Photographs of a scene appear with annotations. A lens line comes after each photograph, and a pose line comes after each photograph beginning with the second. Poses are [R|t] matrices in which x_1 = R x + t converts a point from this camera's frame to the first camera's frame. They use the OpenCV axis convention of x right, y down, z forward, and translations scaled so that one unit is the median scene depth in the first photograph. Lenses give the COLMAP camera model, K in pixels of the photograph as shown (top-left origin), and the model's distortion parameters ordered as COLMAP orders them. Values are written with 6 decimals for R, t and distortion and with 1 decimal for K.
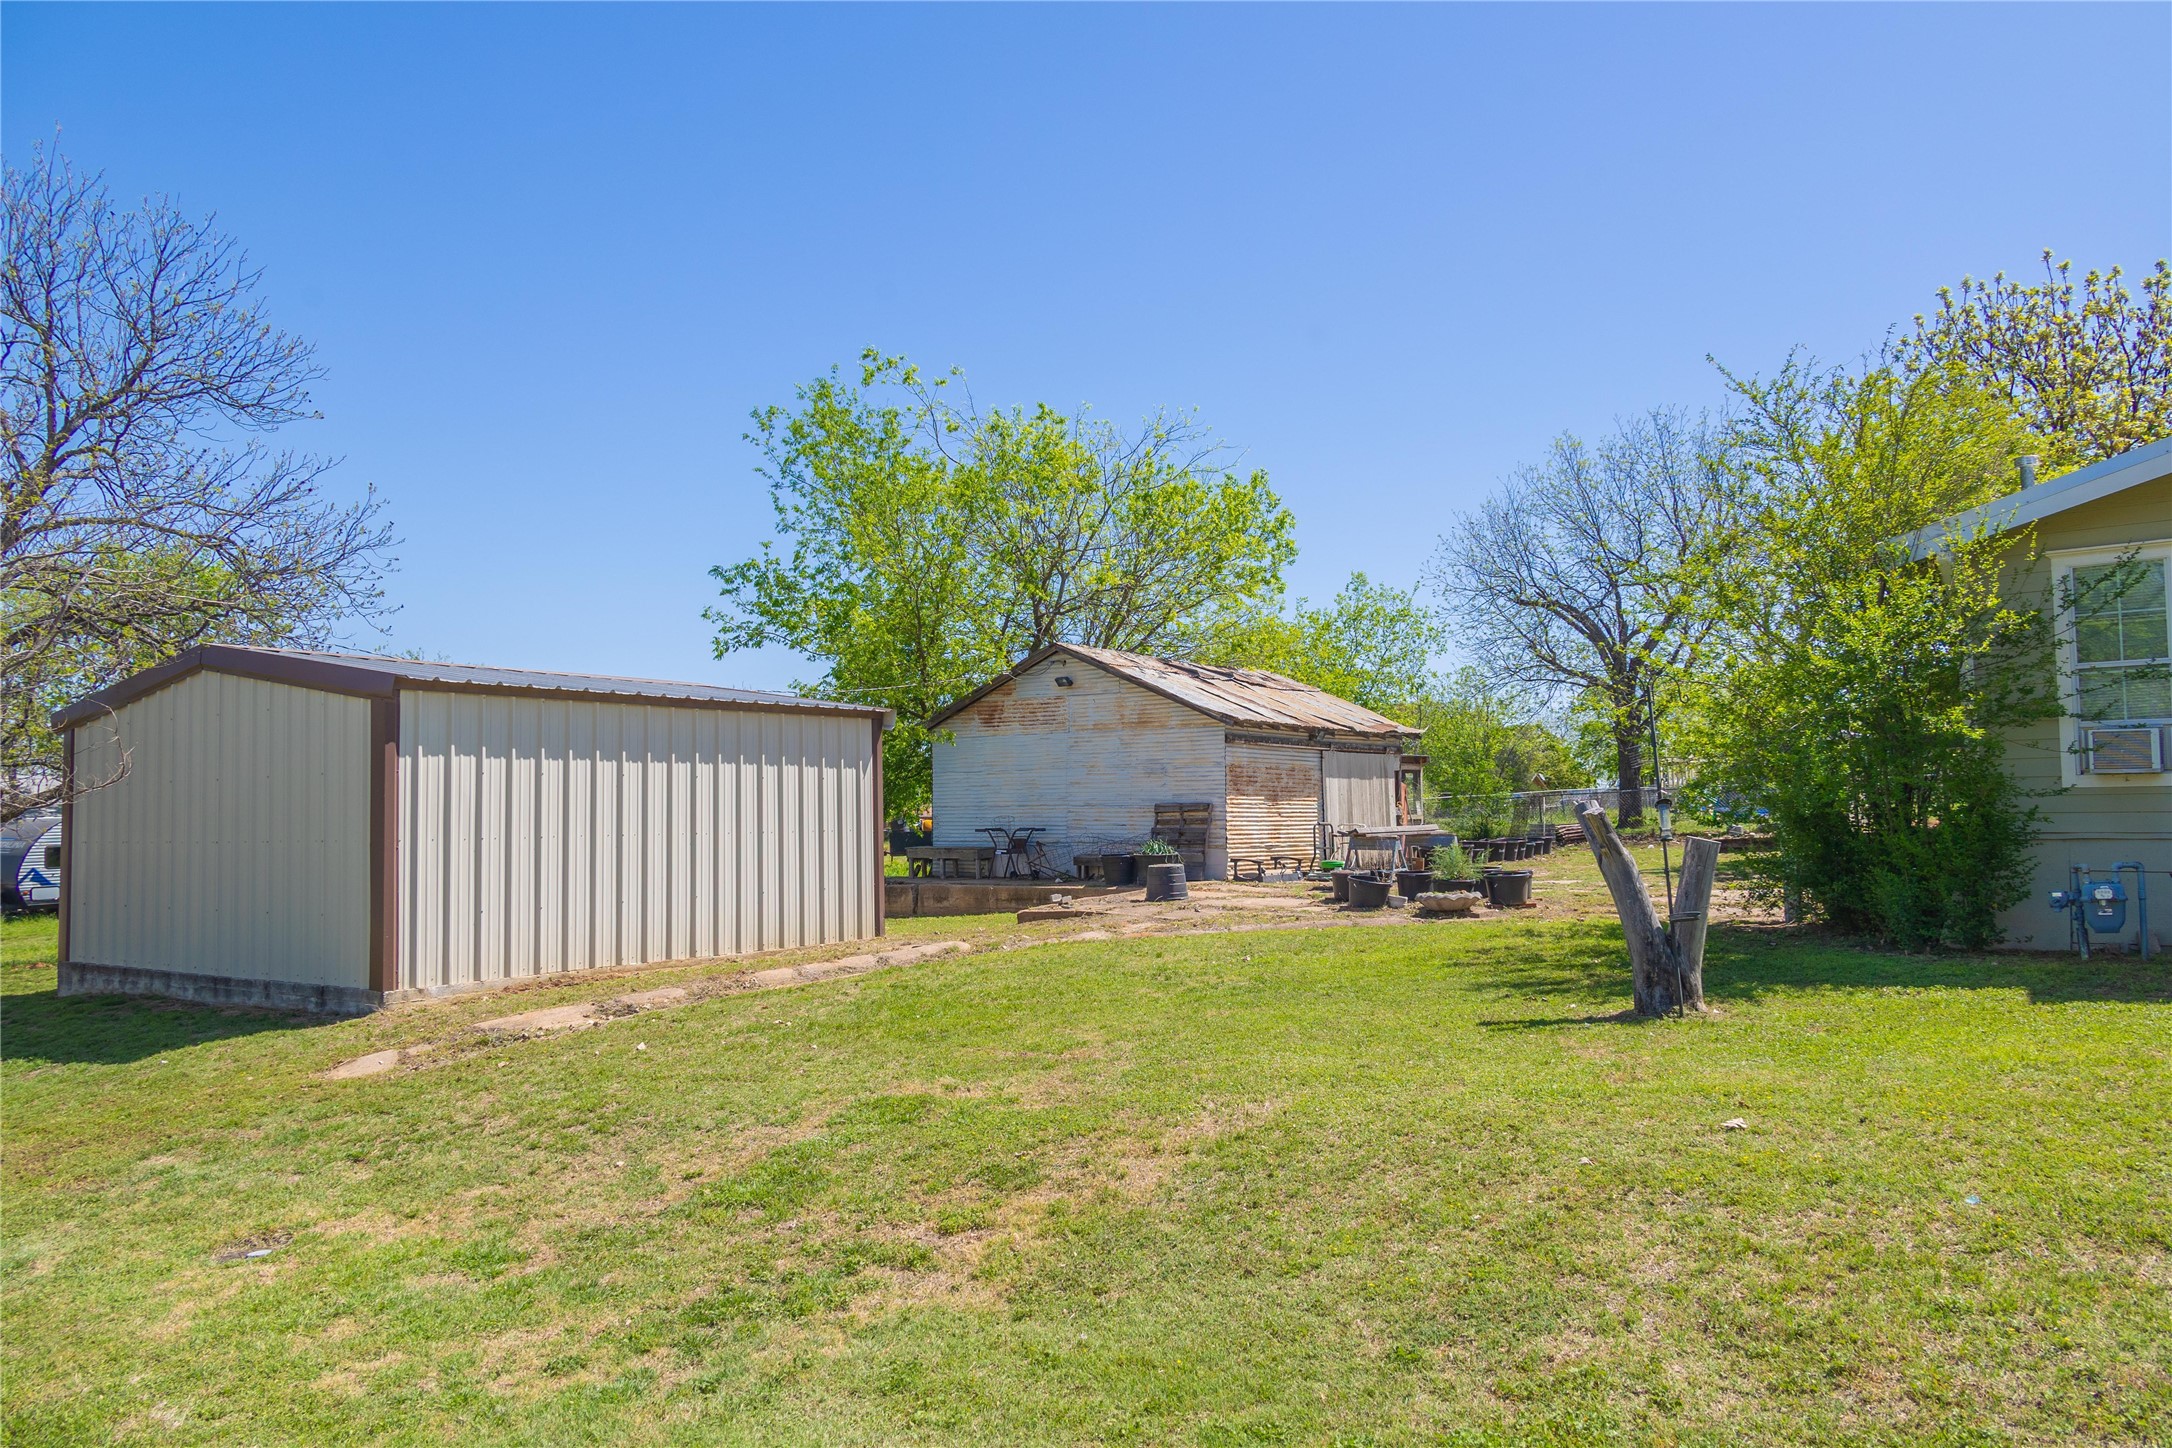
lens RADIAL K [[1629.9, 0, 1086.0], [0, 1629.9, 724.0], [0, 0, 1]] dist [0.101593, -0.076351]
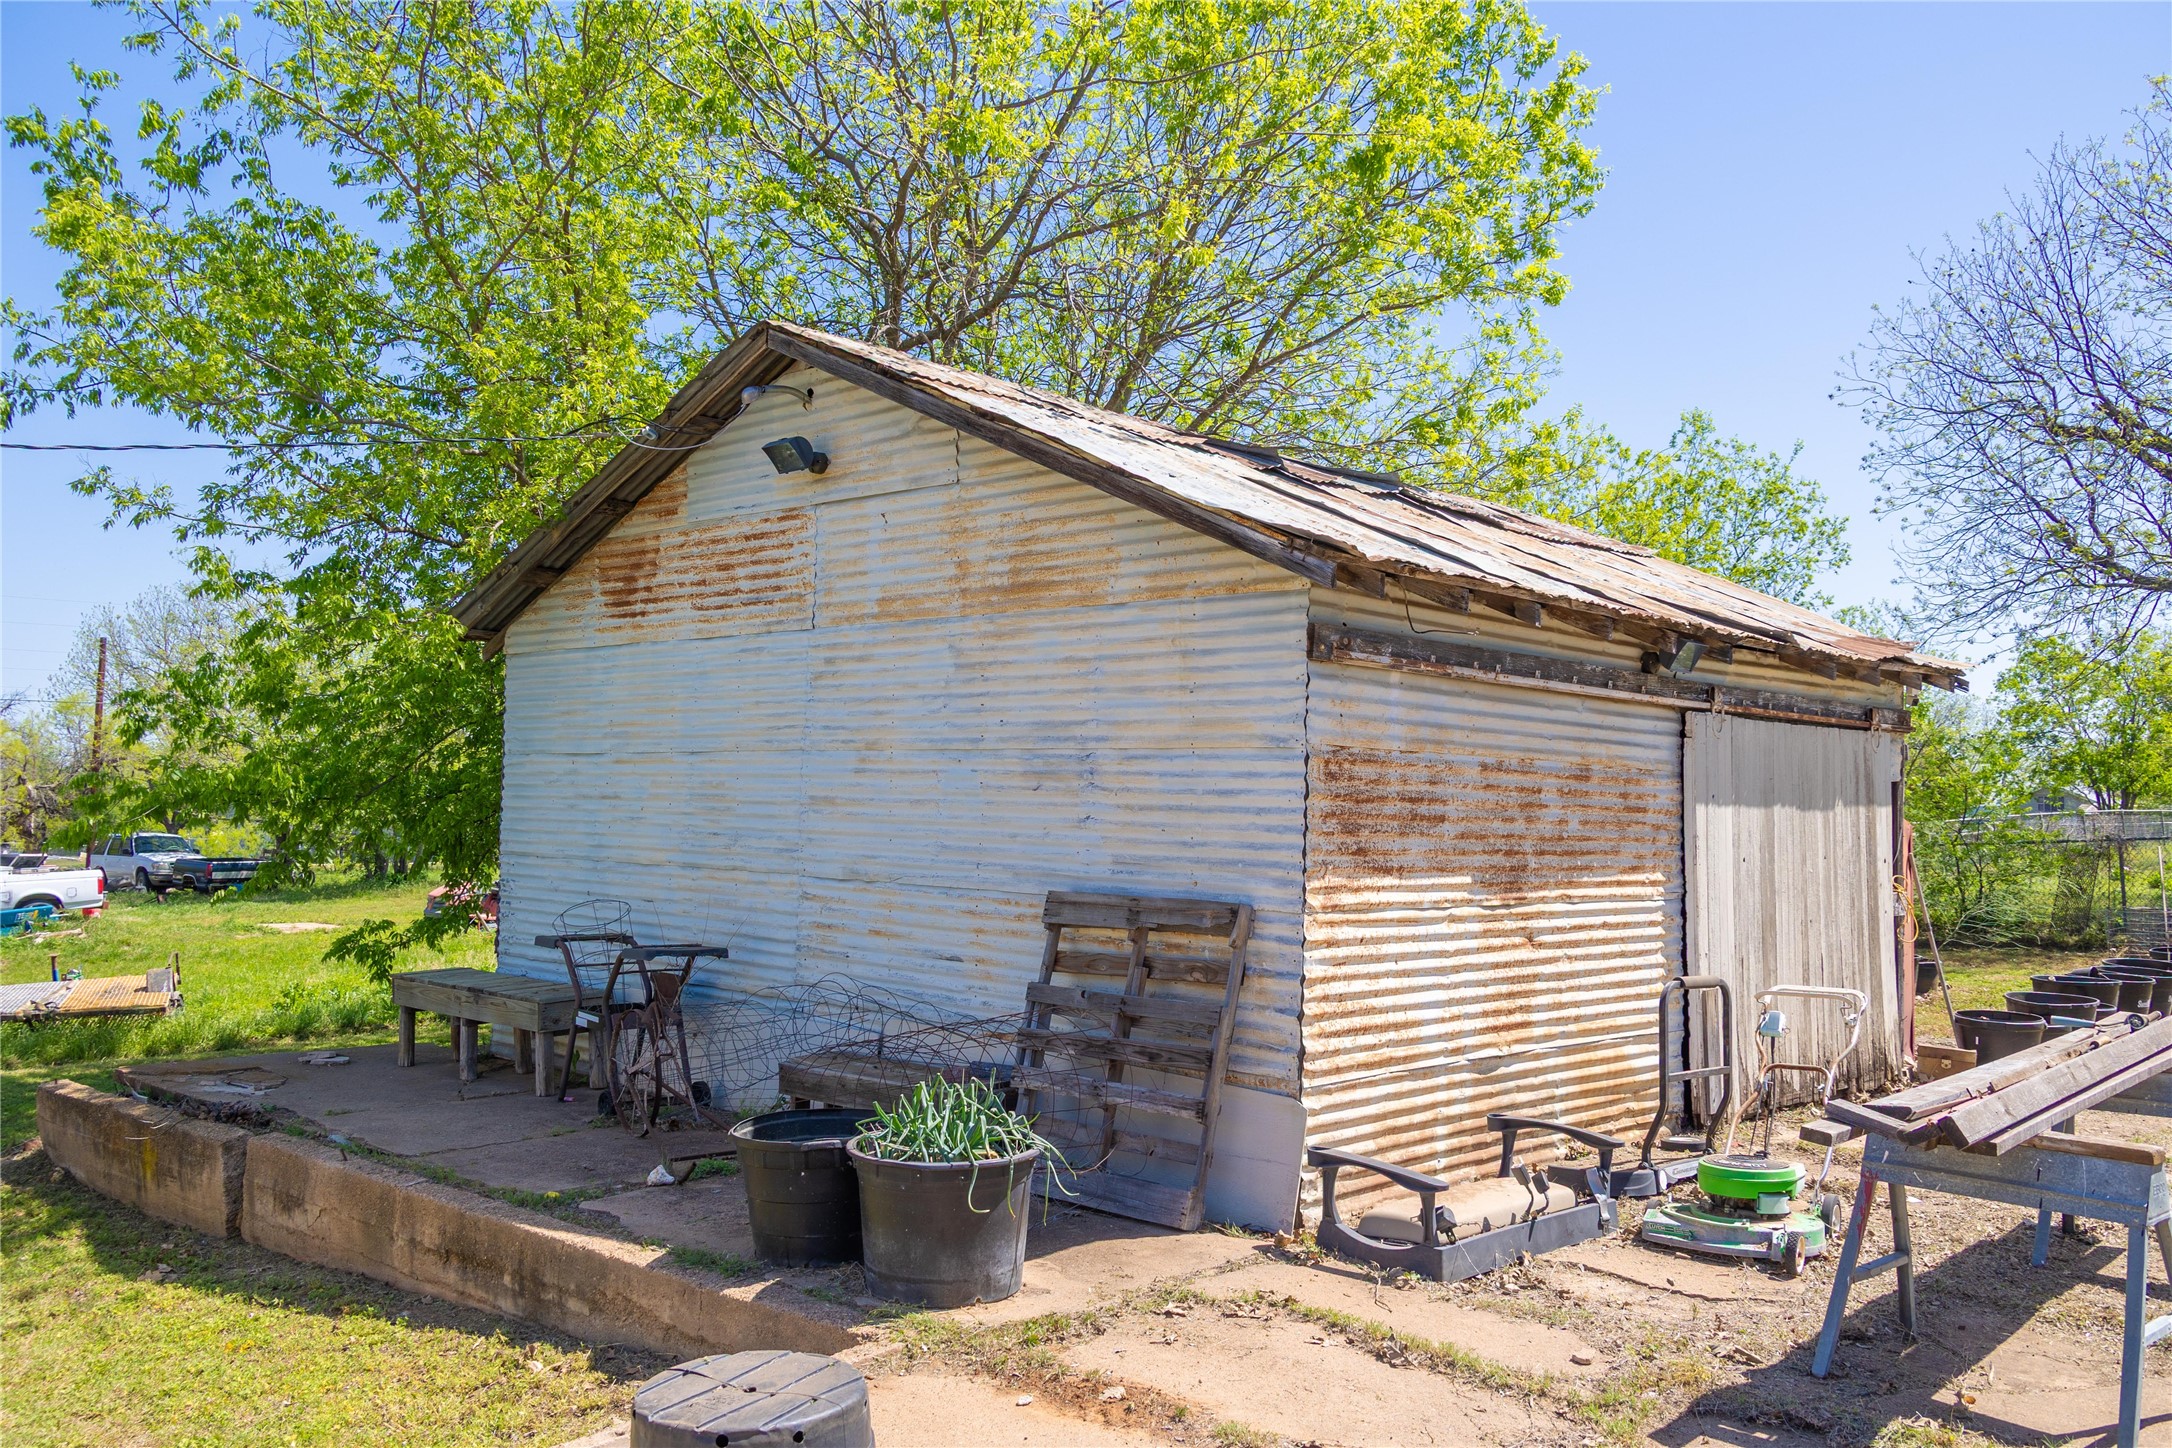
lens RADIAL K [[1797.7, 0, 1086.0], [0, 1797.7, 724.0], [0, 0, 1]] dist [-0.001410, -0.000184]
pose [[0.991249, 0.023452, -0.129905, 0.083104], [-0.022040, 0.999681, 0.012303, 0.017616], [0.130153, -0.009332, 0.991450, 0.691507]]
